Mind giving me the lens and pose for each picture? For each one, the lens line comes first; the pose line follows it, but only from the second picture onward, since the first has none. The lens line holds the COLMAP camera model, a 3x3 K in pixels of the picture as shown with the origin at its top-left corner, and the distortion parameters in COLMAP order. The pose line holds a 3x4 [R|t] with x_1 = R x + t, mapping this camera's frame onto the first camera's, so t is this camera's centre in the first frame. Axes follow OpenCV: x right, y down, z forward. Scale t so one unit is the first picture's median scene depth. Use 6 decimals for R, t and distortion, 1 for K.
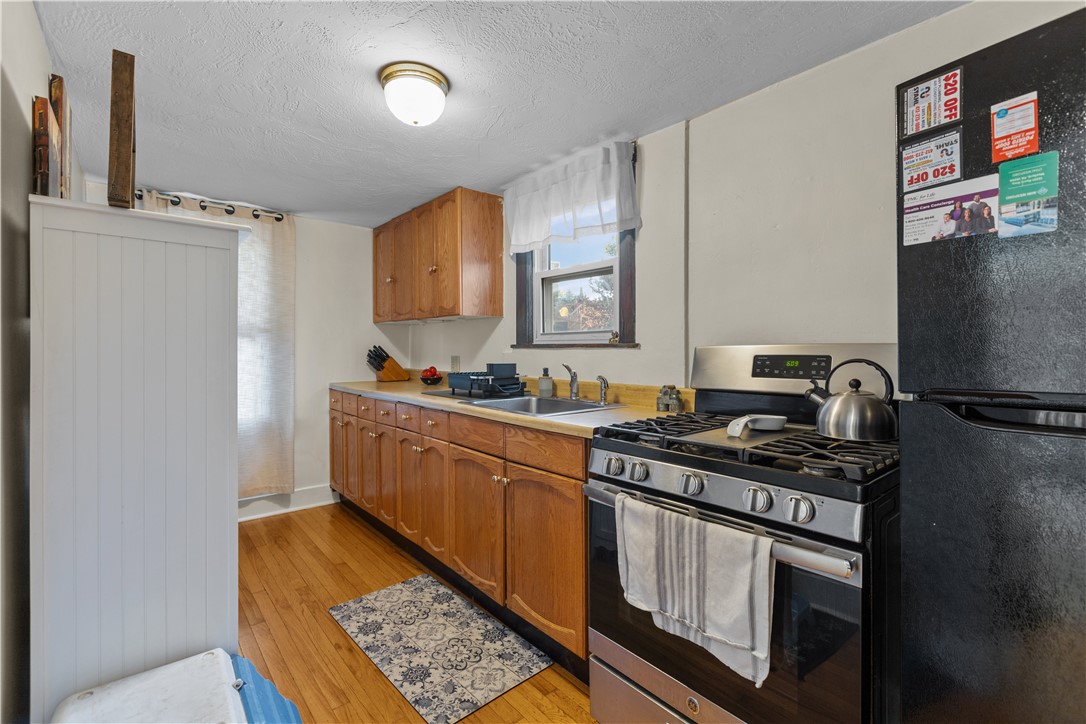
lens RADIAL K [[483.5, 0, 546.8], [0, 483.5, 351.6], [0, 0, 1]] dist [-0.005831, -0.000102]
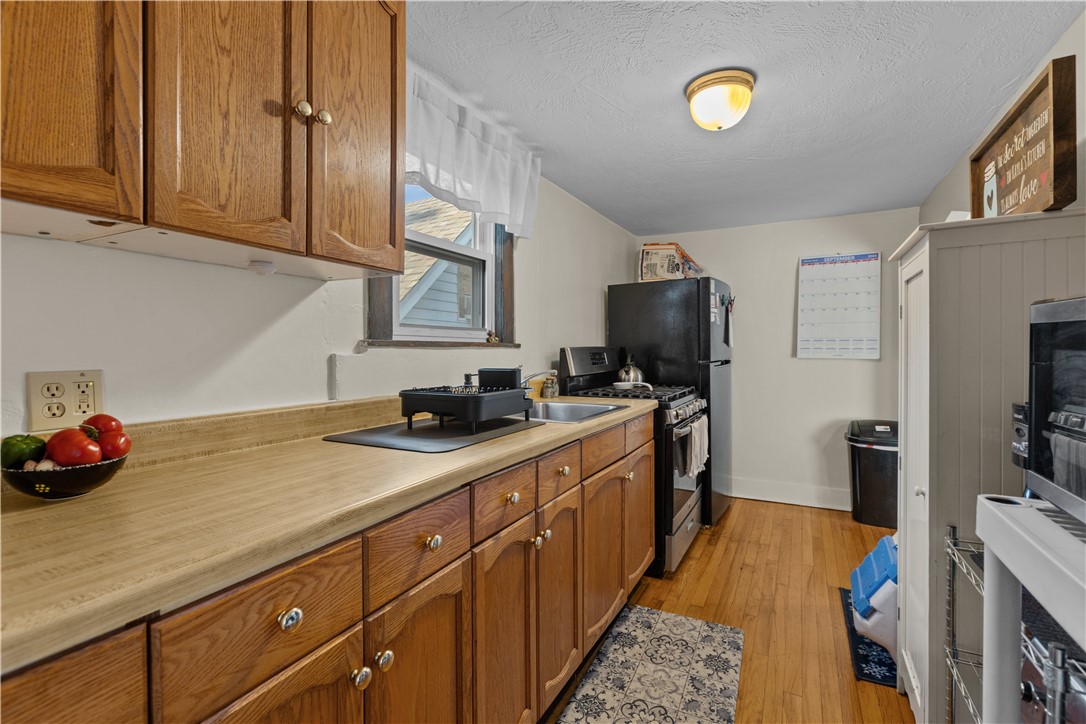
lens RADIAL K [[483.5, 0, 545.7], [0, 483.5, 354.7], [0, 0, 1]] dist [-0.005831, -0.000102]
pose [[-0.366861, -0.008638, 0.930236, -0.965613], [0.004256, 0.999931, 0.010964, -0.003823], [-0.930266, 0.007981, -0.366799, 1.518926]]
